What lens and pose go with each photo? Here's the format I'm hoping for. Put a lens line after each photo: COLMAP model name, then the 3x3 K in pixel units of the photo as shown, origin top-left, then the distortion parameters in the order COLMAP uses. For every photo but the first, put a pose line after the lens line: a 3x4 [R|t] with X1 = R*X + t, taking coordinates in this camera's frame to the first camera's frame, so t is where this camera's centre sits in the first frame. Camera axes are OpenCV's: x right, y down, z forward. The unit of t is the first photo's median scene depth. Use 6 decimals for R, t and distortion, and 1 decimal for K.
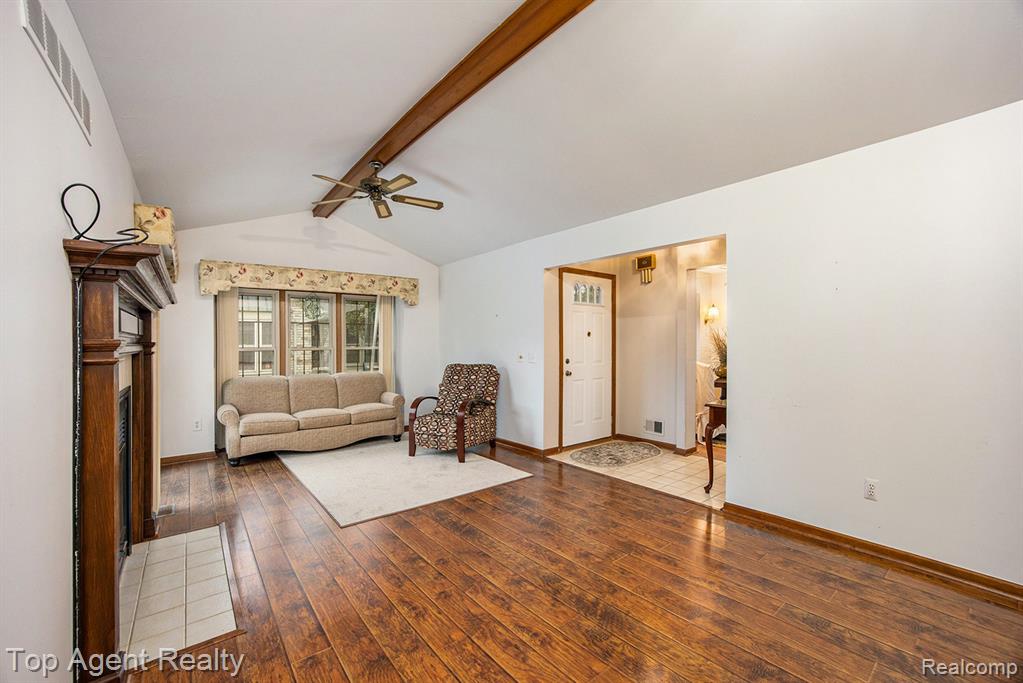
lens RADIAL K [[410.2, 0, 512.7], [0, 410.2, 343.8], [0, 0, 1]] dist [-0.016717, 0.000384]
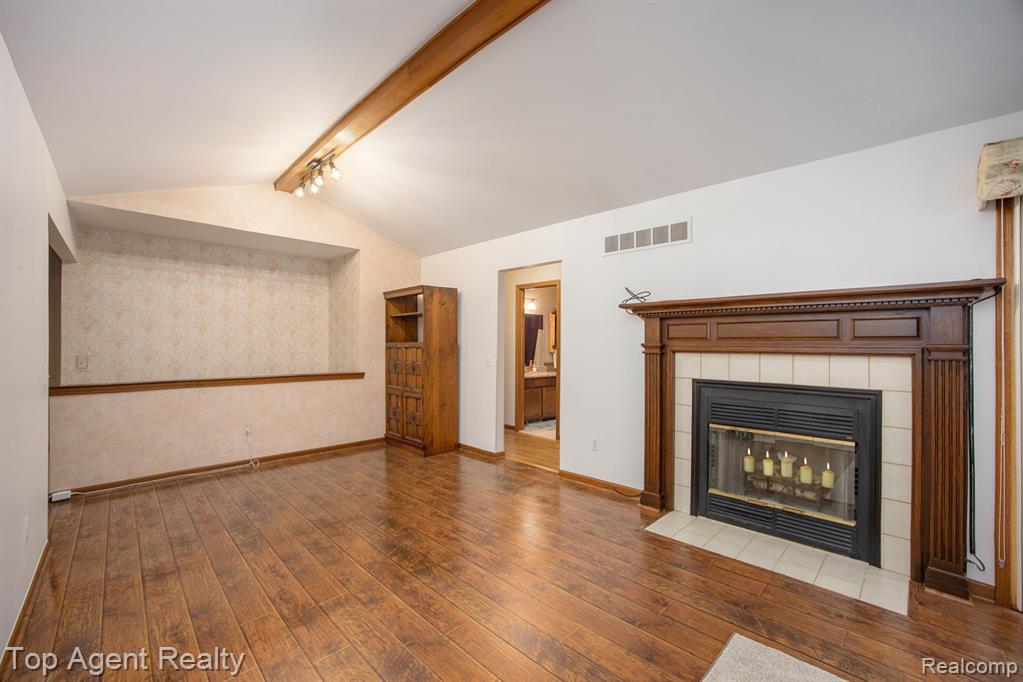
lens RADIAL K [[410.2, 0, 511.4], [0, 410.2, 343.8], [0, 0, 1]] dist [-0.016717, 0.000384]
pose [[-0.993581, 0.016575, -0.111904, -0.024765], [0.016759, 0.999859, -0.000706, -0.005009], [0.111876, -0.002577, -0.993719, 2.139347]]
